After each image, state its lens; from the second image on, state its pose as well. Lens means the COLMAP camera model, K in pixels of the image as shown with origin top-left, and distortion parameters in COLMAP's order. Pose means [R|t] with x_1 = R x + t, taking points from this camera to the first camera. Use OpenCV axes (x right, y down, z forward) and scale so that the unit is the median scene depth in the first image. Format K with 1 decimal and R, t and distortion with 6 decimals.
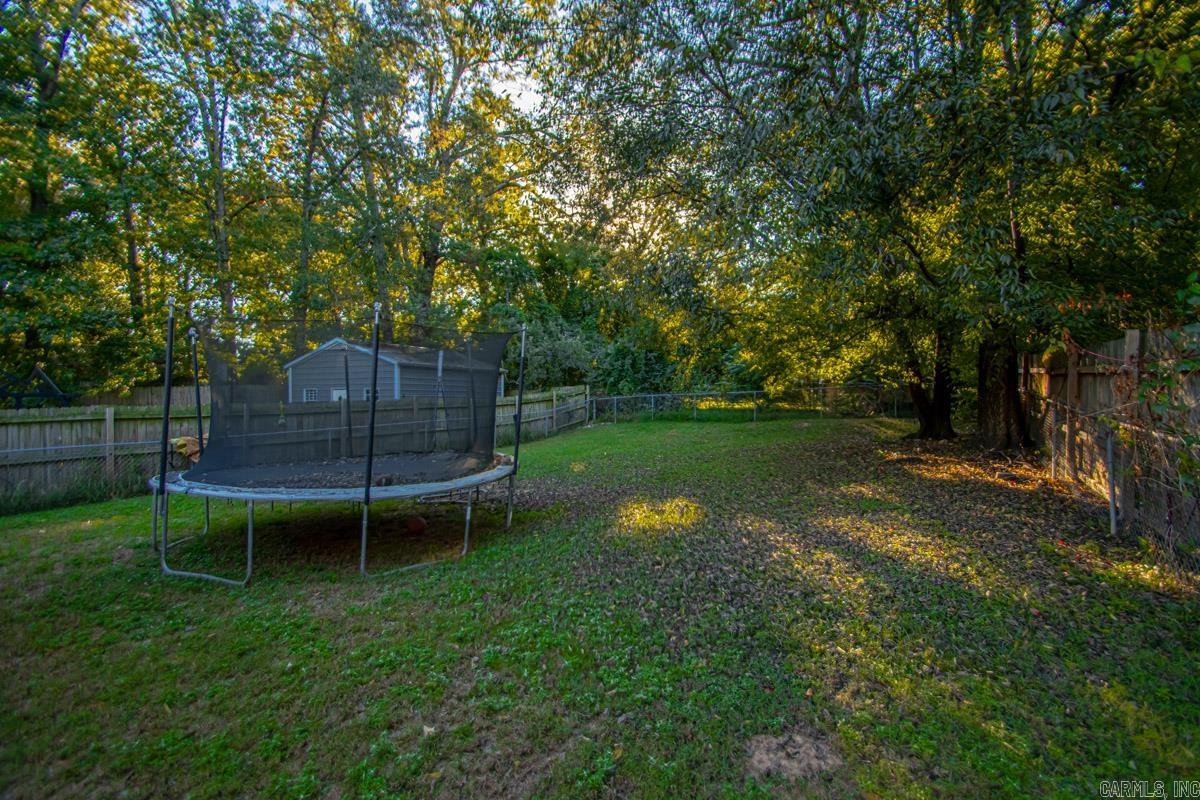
lens RADIAL K [[558.8, 0, 607.1], [0, 558.8, 401.1], [0, 0, 1]] dist [0.026642, -0.023663]
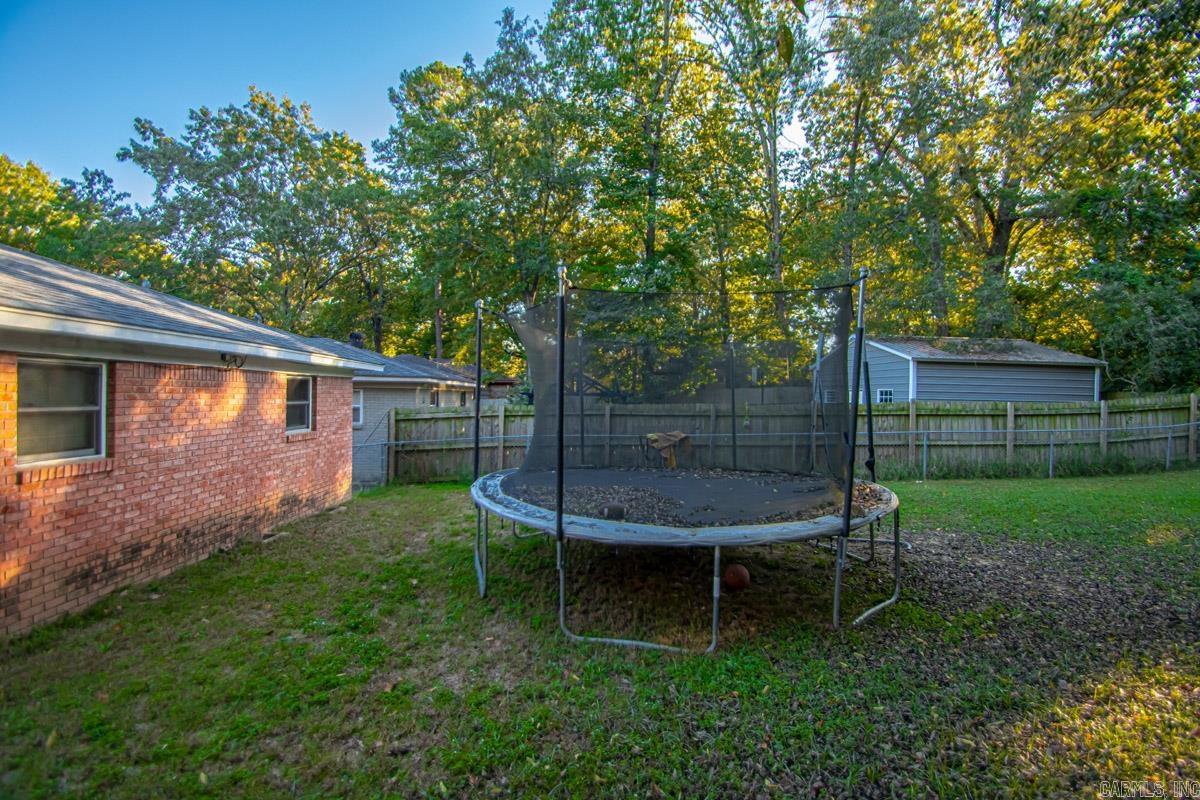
lens RADIAL K [[558.8, 0, 607.1], [0, 558.8, 401.1], [0, 0, 1]] dist [0.026642, -0.023663]
pose [[0.557592, 0.013099, -0.830012, 0.074366], [-0.015172, 0.999869, 0.005587, -0.002889], [0.829977, 0.009478, 0.557717, 0.202336]]
